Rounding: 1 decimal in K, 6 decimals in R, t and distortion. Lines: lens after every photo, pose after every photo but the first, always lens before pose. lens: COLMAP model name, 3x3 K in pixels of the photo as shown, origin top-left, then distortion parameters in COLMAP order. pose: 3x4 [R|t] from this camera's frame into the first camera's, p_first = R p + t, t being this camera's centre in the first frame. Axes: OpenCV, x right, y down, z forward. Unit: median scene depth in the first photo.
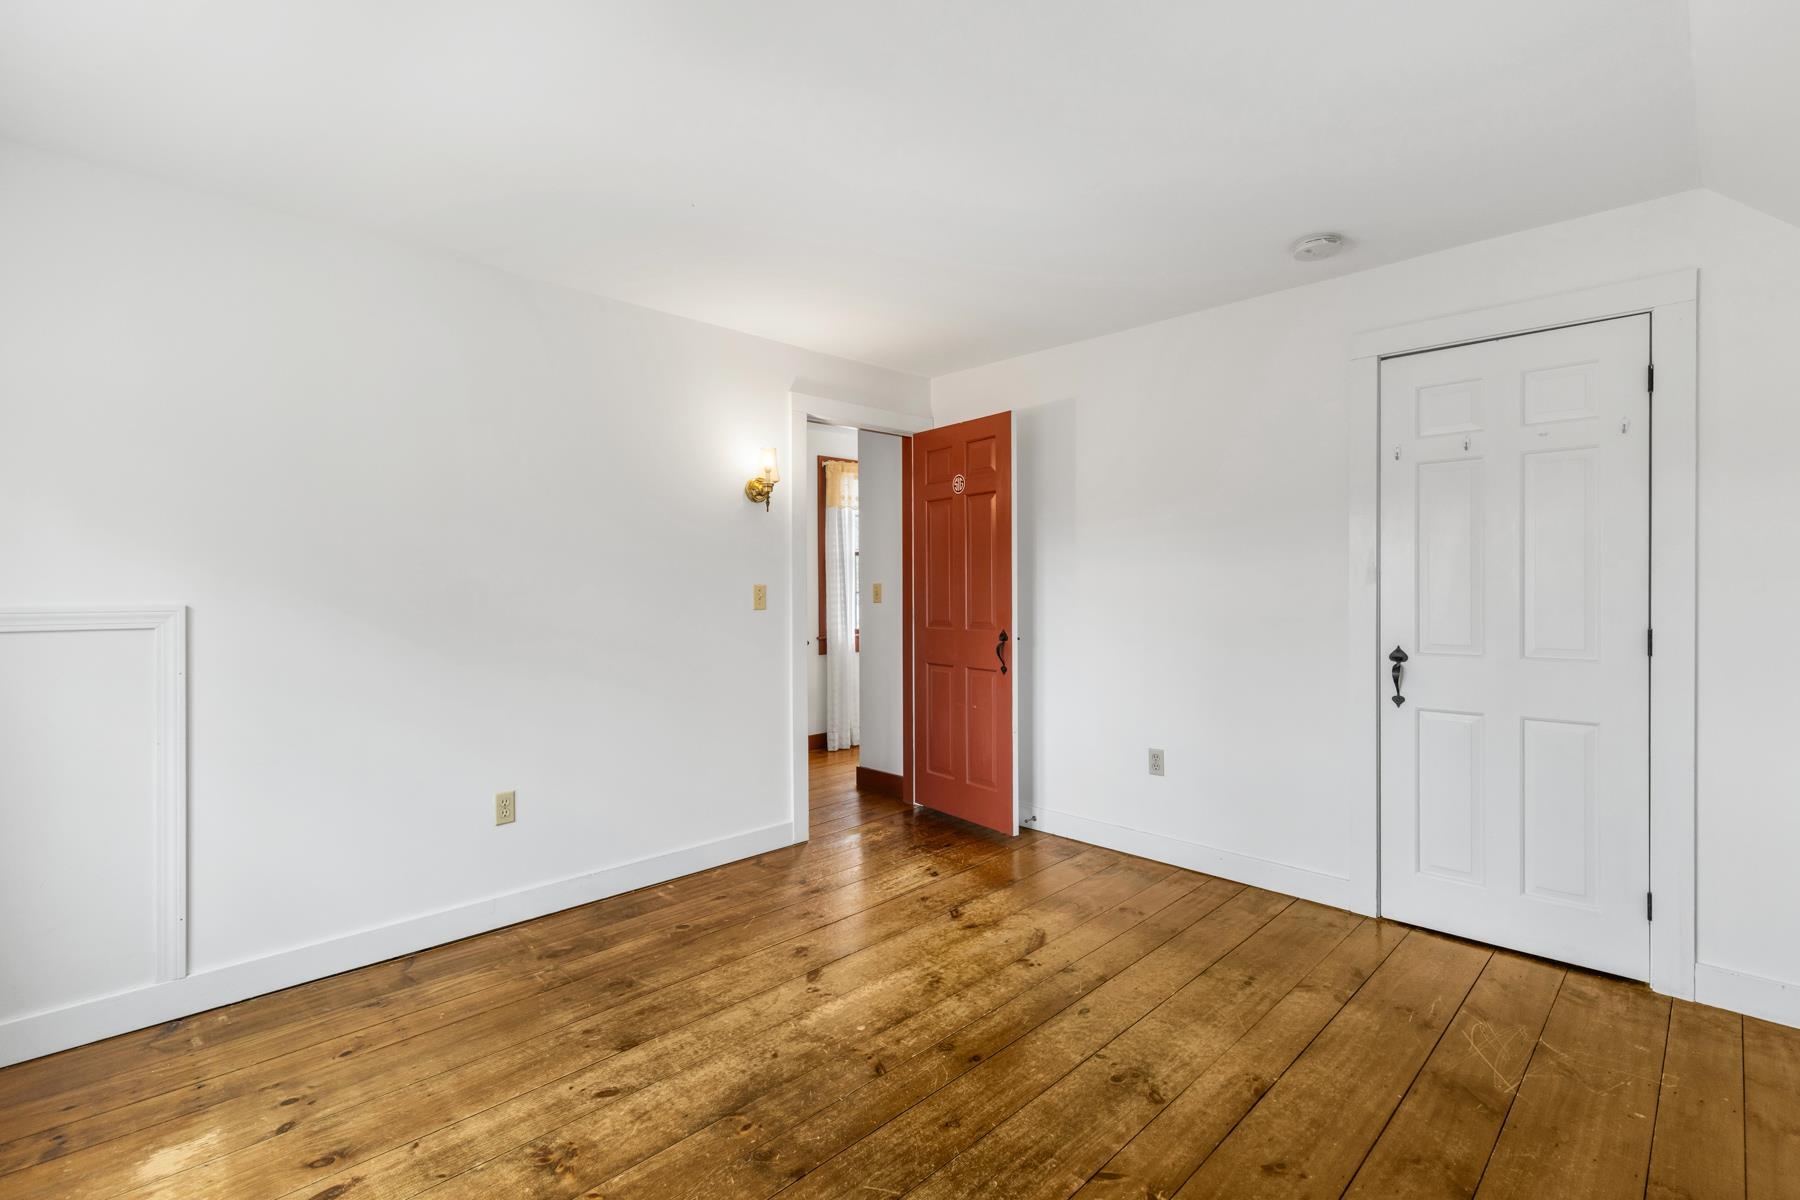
lens RADIAL K [[813.0, 0, 909.9], [0, 813.0, 587.8], [0, 0, 1]] dist [0.005467, 0.000035]
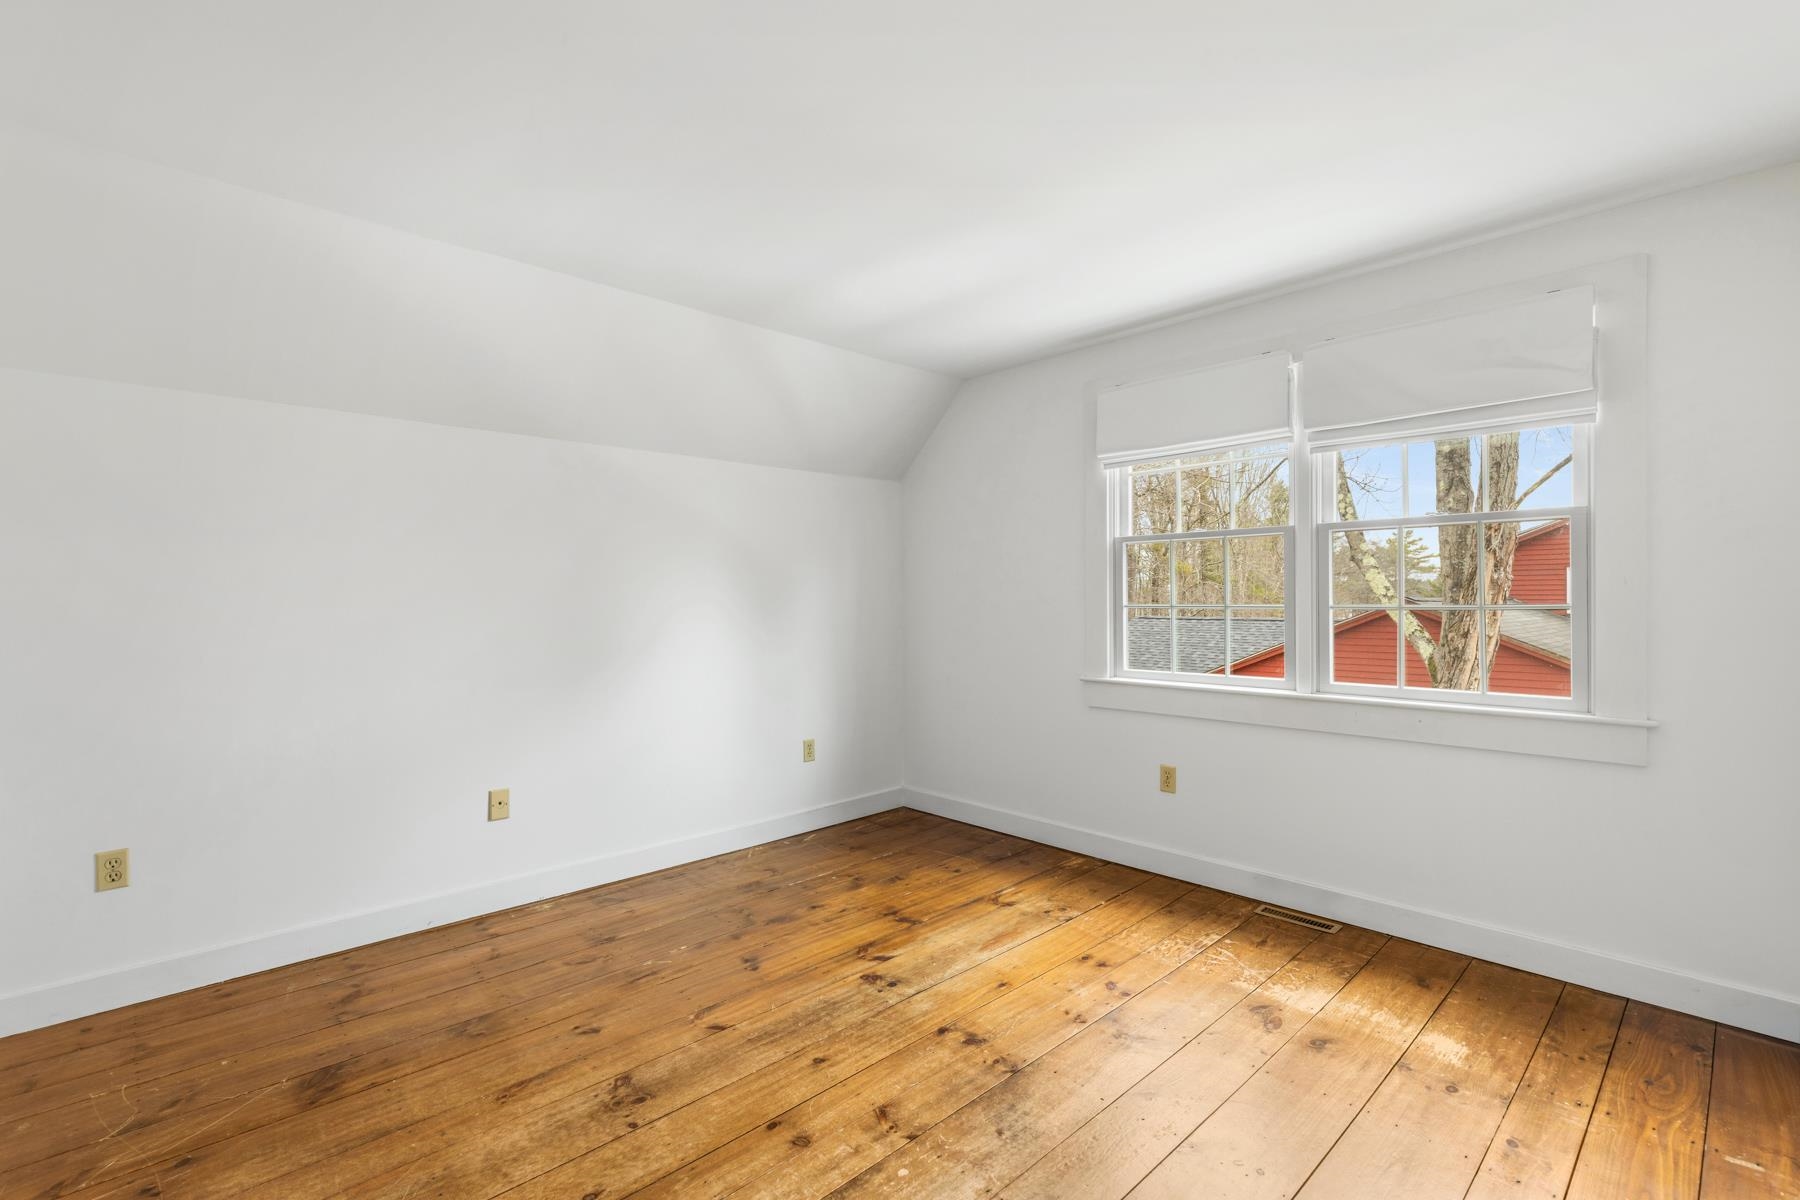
lens RADIAL K [[813.0, 0, 909.9], [0, 813.0, 587.8], [0, 0, 1]] dist [0.005467, 0.000035]
pose [[-0.999756, 0.013253, 0.017646, -0.099475], [0.013120, 0.999885, -0.007624, -0.005510], [-0.017745, -0.007391, -0.999815, 2.015428]]
